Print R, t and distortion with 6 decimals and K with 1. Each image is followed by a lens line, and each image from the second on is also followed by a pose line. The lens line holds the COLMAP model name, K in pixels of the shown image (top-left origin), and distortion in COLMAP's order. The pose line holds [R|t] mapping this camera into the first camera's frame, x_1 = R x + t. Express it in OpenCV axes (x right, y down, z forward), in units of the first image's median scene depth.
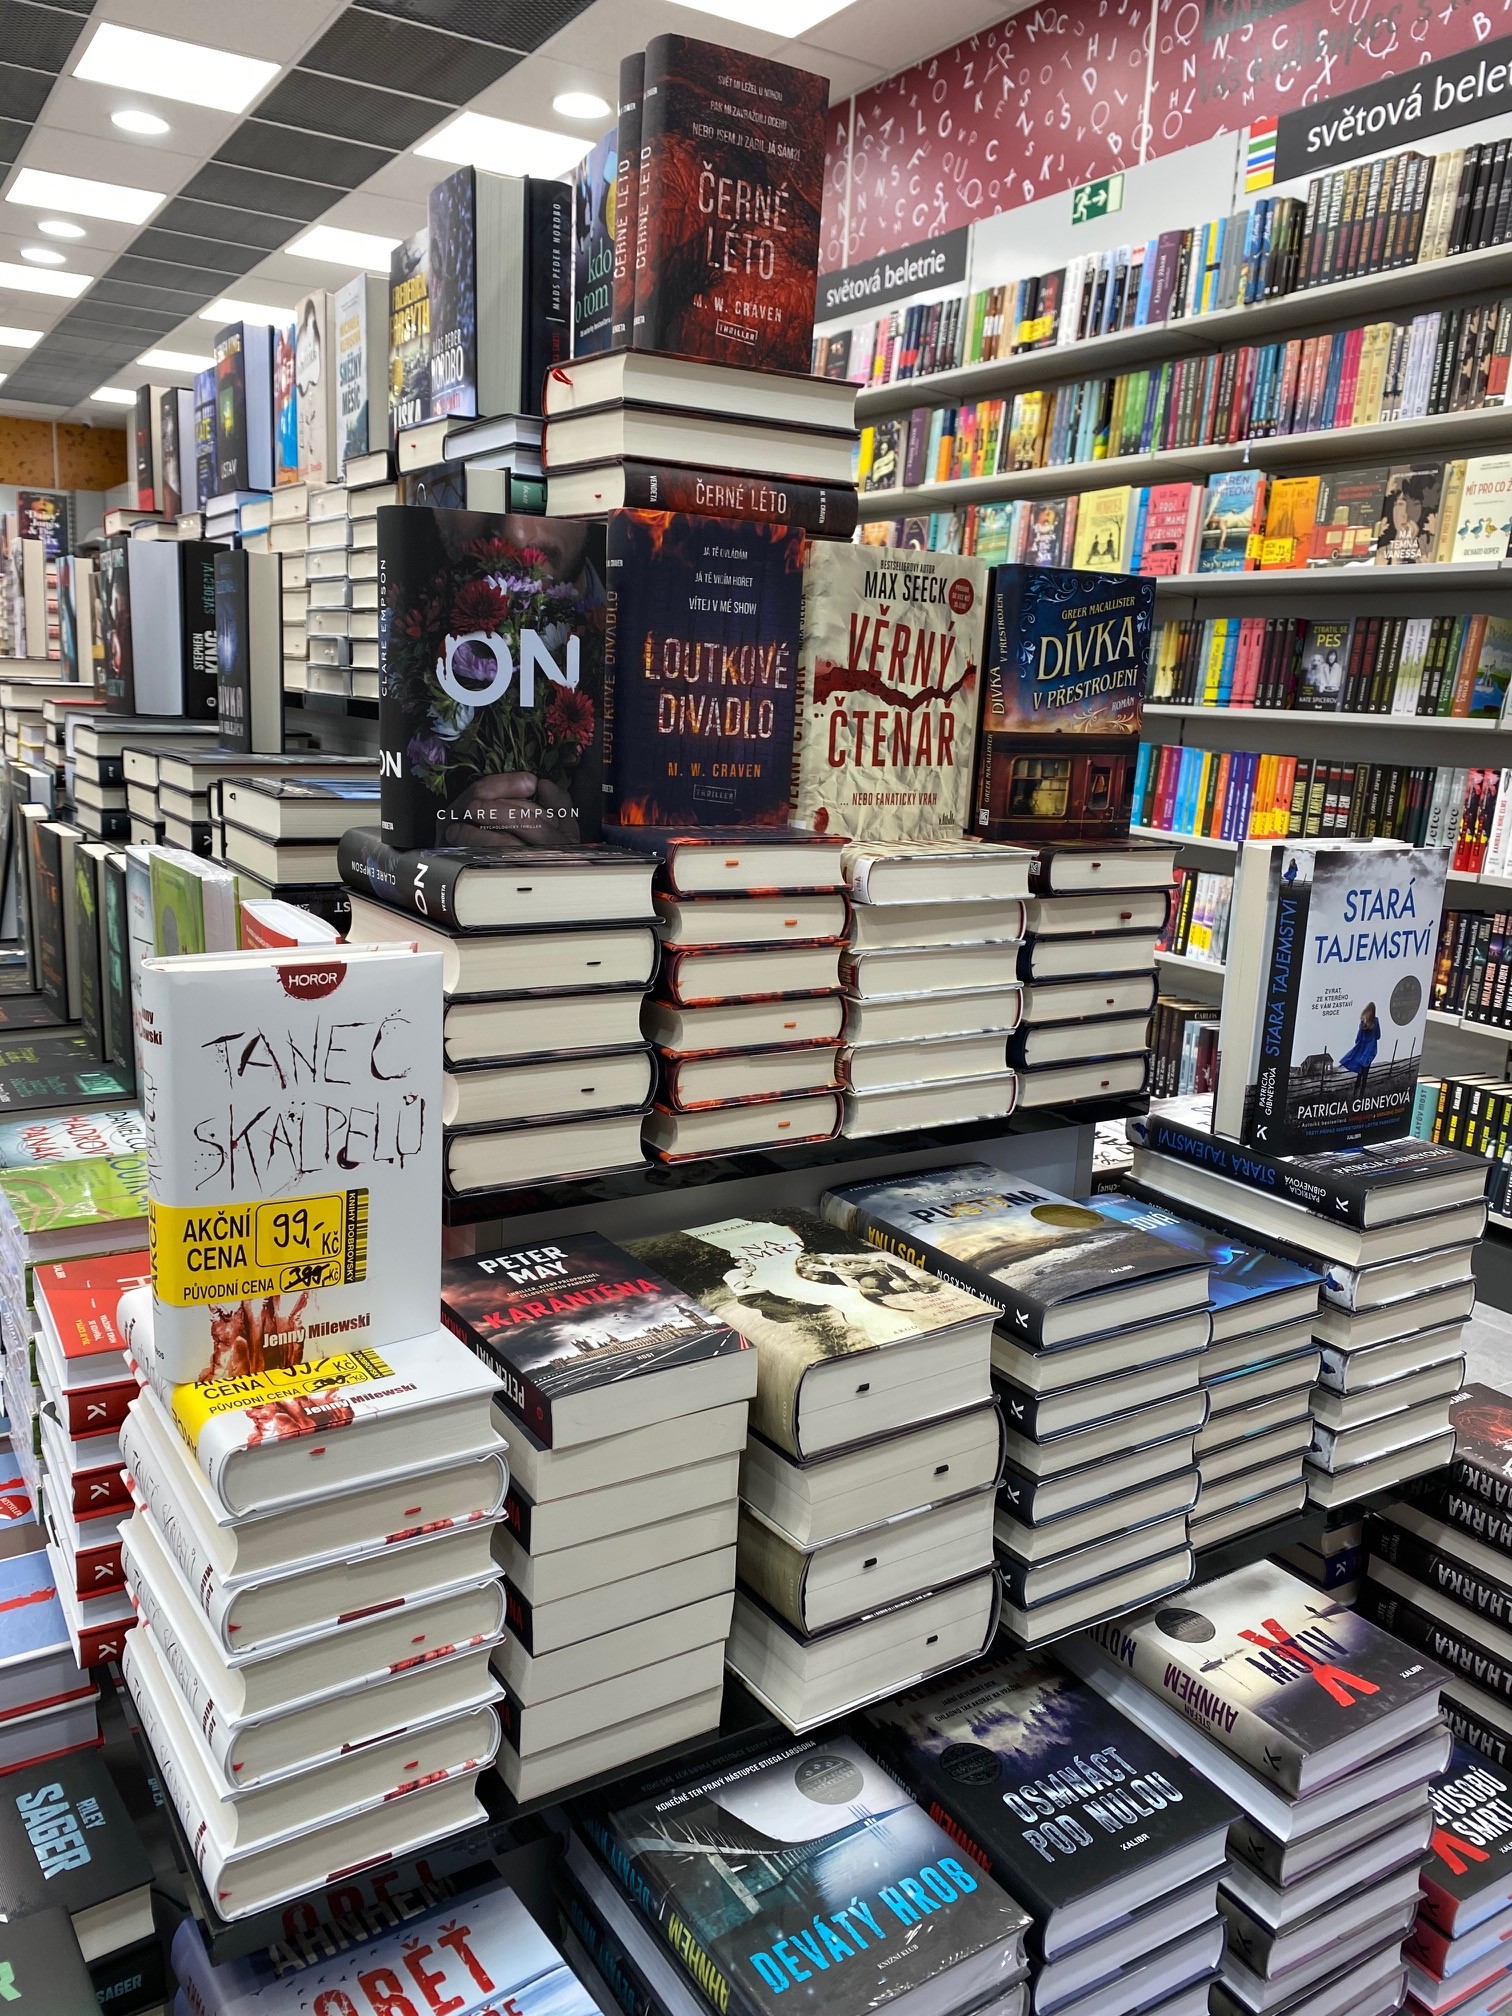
lens RADIAL K [[1541.5, 0, 758.8], [0, 1541.5, 1008.3], [0, 0, 1]] dist [0.032802, -0.028855]
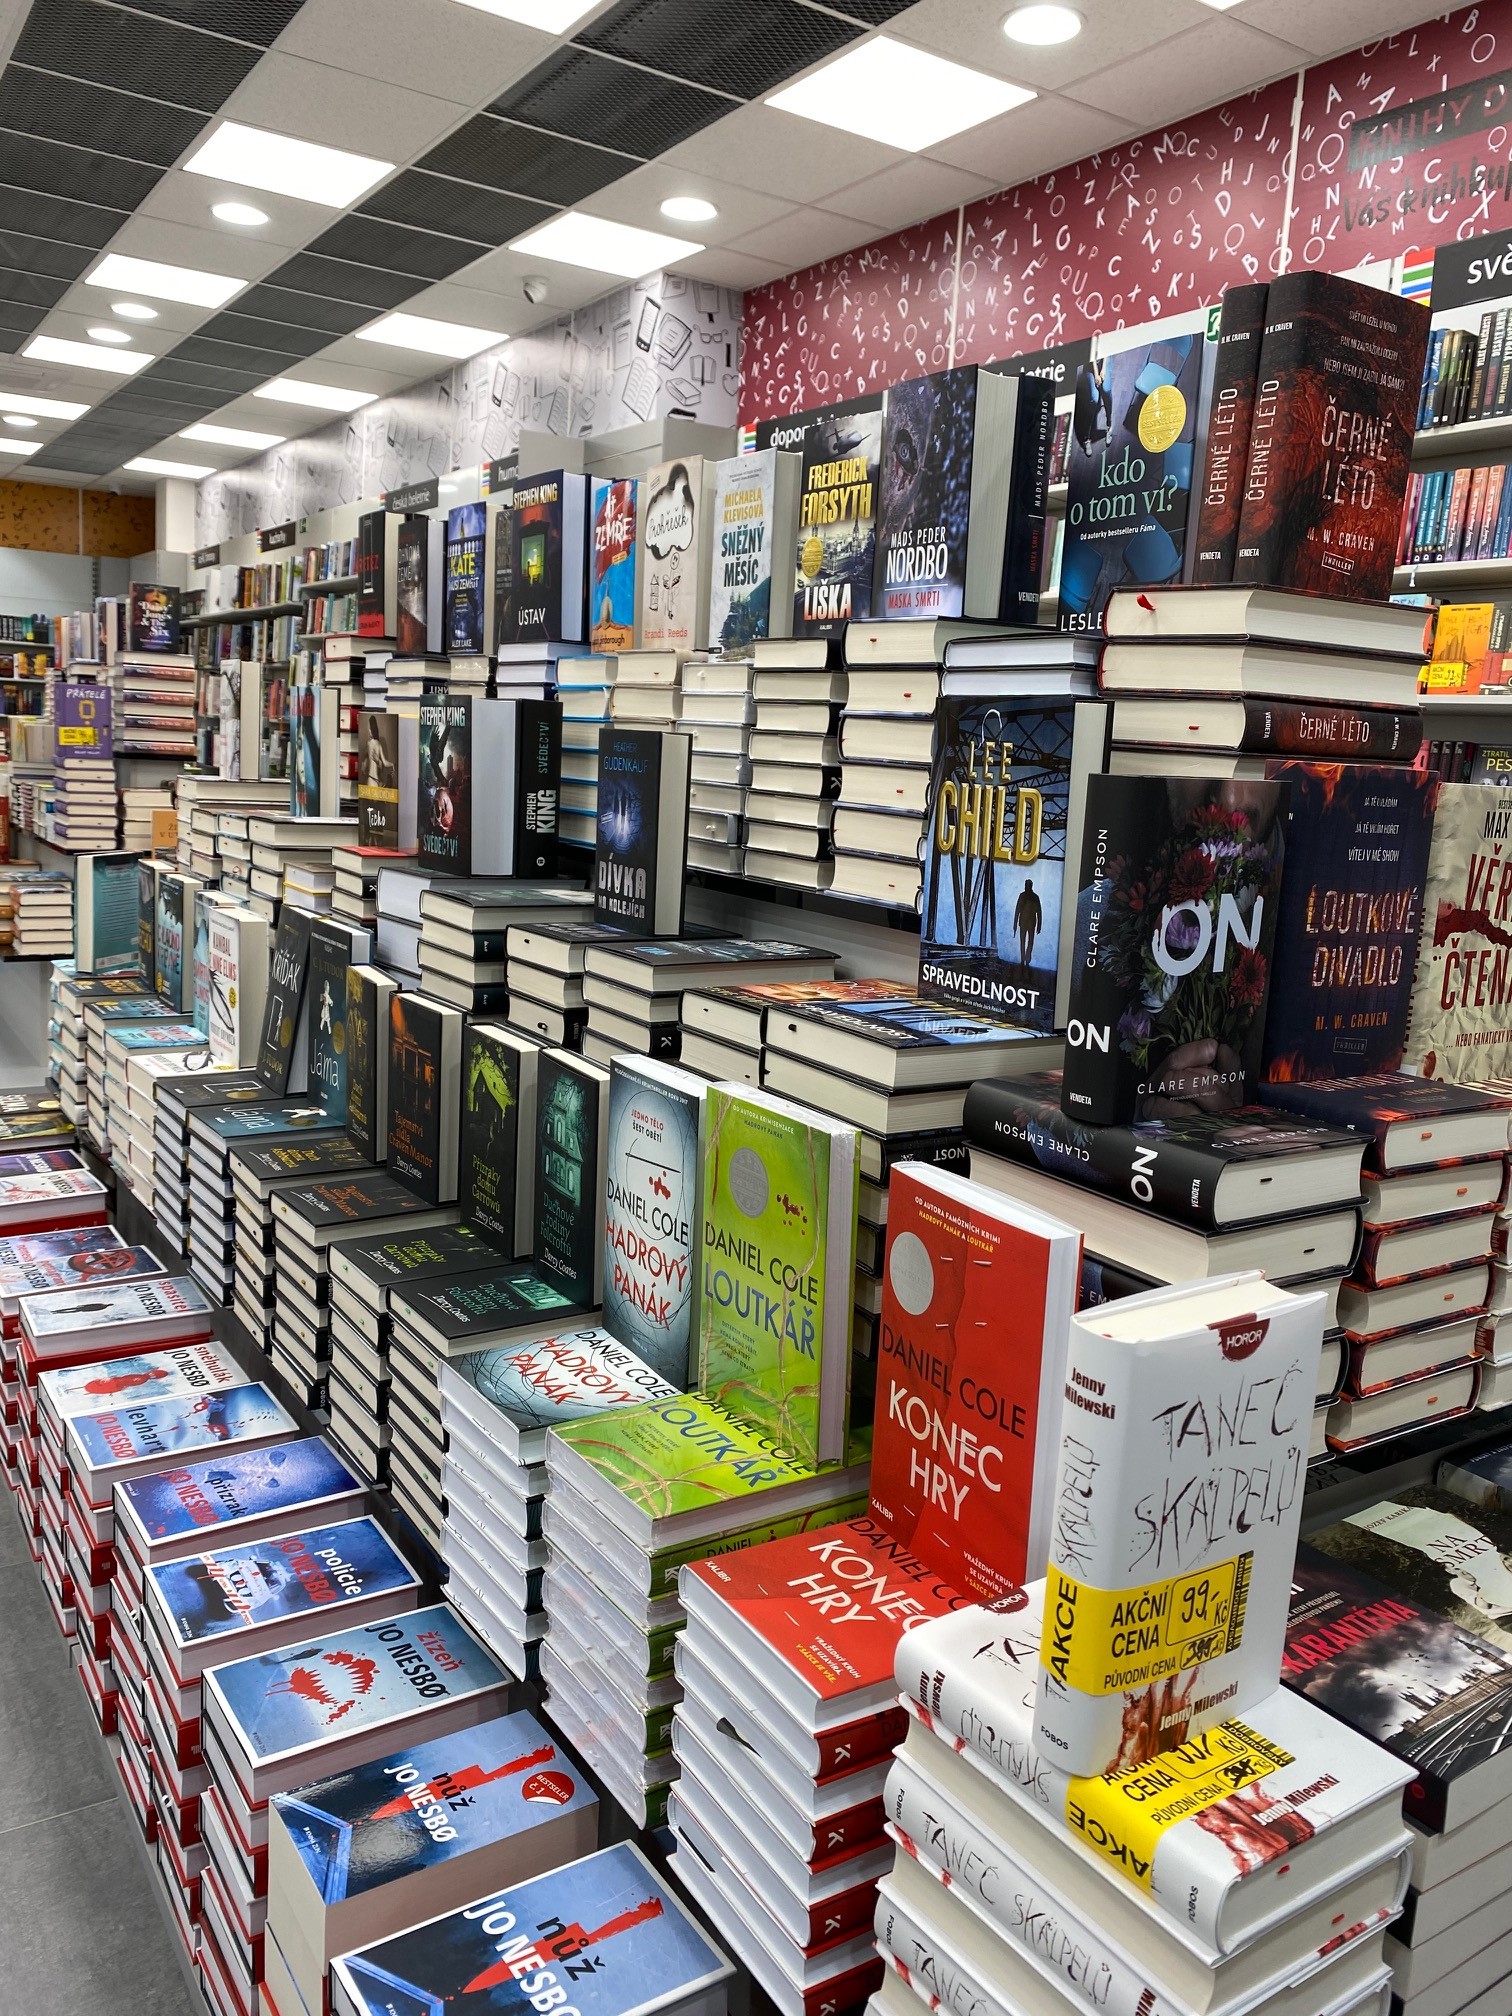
lens RADIAL K [[1541.5, 0, 758.0], [0, 1541.5, 1008.0], [0, 0, 1]] dist [0.032802, -0.028855]
pose [[0.999671, 0.009036, 0.024001, -0.343961], [-0.008167, 0.999316, -0.036064, -0.102858], [-0.024311, 0.035856, 0.999061, 0.041314]]
